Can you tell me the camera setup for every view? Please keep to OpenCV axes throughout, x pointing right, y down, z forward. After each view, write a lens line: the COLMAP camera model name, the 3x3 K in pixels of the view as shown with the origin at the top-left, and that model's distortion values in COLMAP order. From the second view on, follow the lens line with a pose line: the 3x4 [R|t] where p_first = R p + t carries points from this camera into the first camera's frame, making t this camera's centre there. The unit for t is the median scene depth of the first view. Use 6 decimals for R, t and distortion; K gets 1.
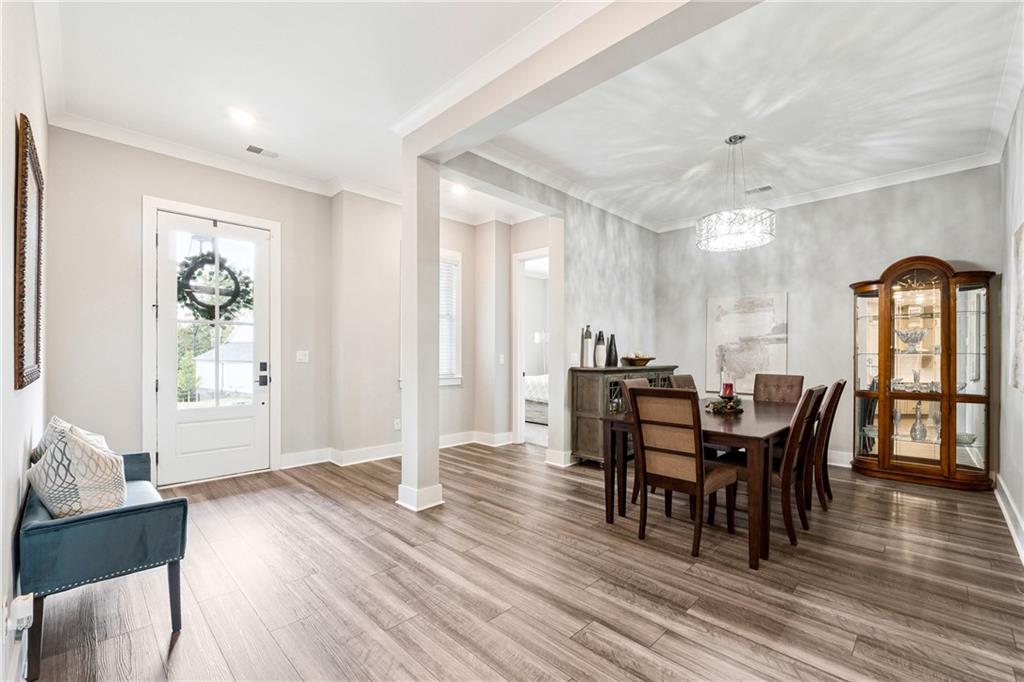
lens RADIAL K [[435.4, 0, 499.7], [0, 435.4, 356.9], [0, 0, 1]] dist [-0.009567, 0.000283]
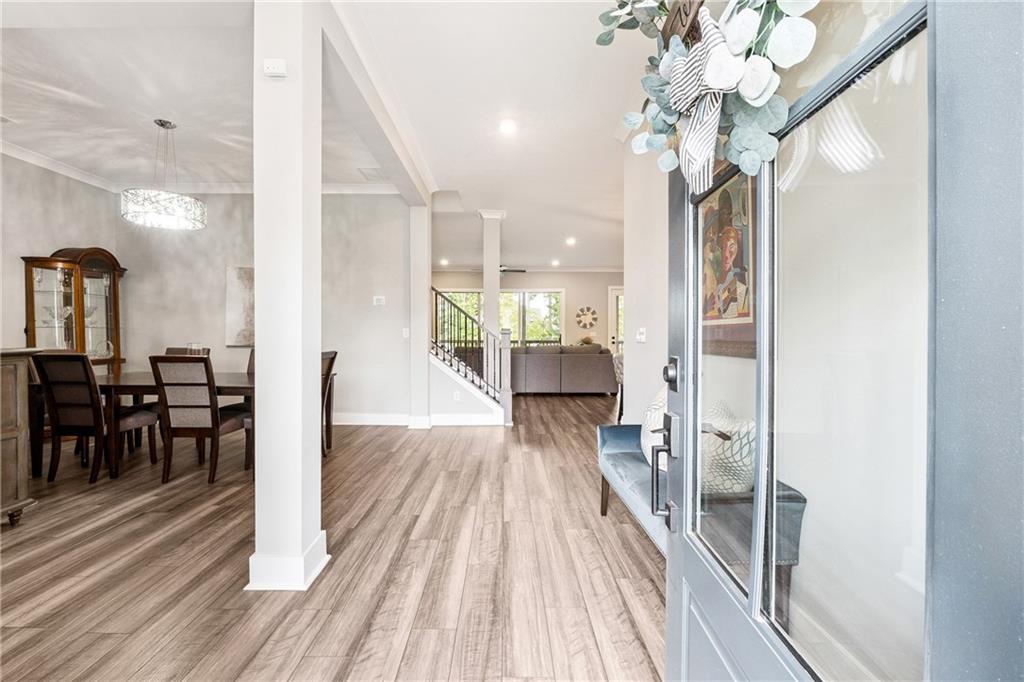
lens RADIAL K [[435.4, 0, 511.4], [0, 435.4, 337.5], [0, 0, 1]] dist [-0.009567, 0.000283]
pose [[-0.732144, -0.010891, 0.681063, -0.641883], [-0.002692, 0.999911, 0.013096, 0.000951], [-0.681145, 0.007754, -0.732108, 0.971583]]
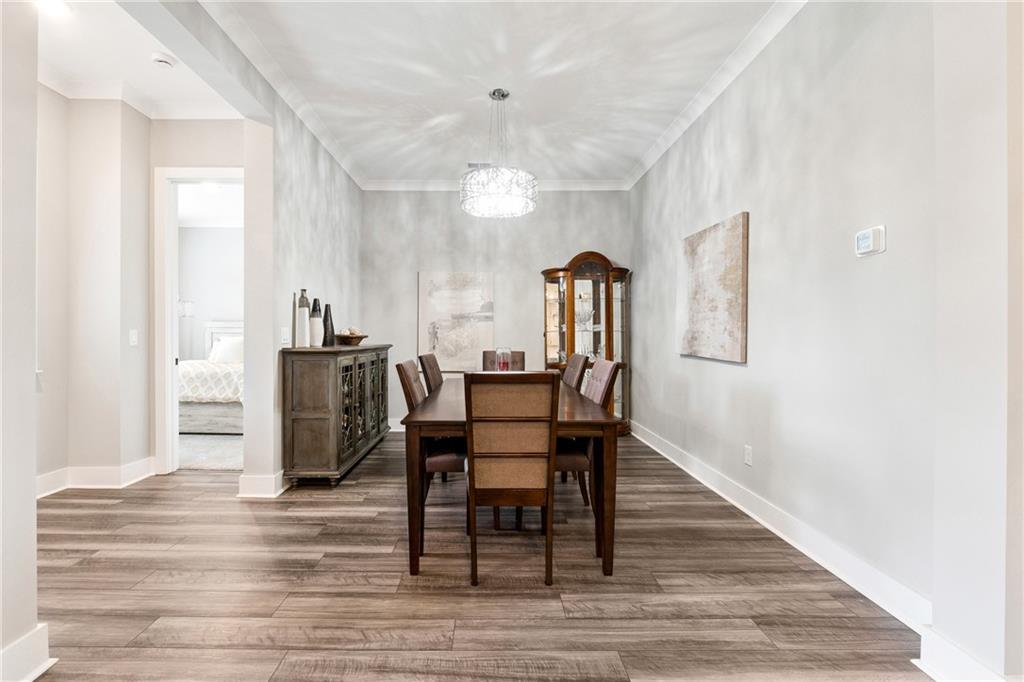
lens RADIAL K [[435.4, 0, 491.0], [0, 435.4, 338.7], [0, 0, 1]] dist [-0.009567, 0.000283]
pose [[0.694947, -0.003946, 0.719050, -0.104149], [0.003535, 0.999992, 0.002072, 0.009080], [-0.719052, 0.001102, 0.694955, 0.304837]]
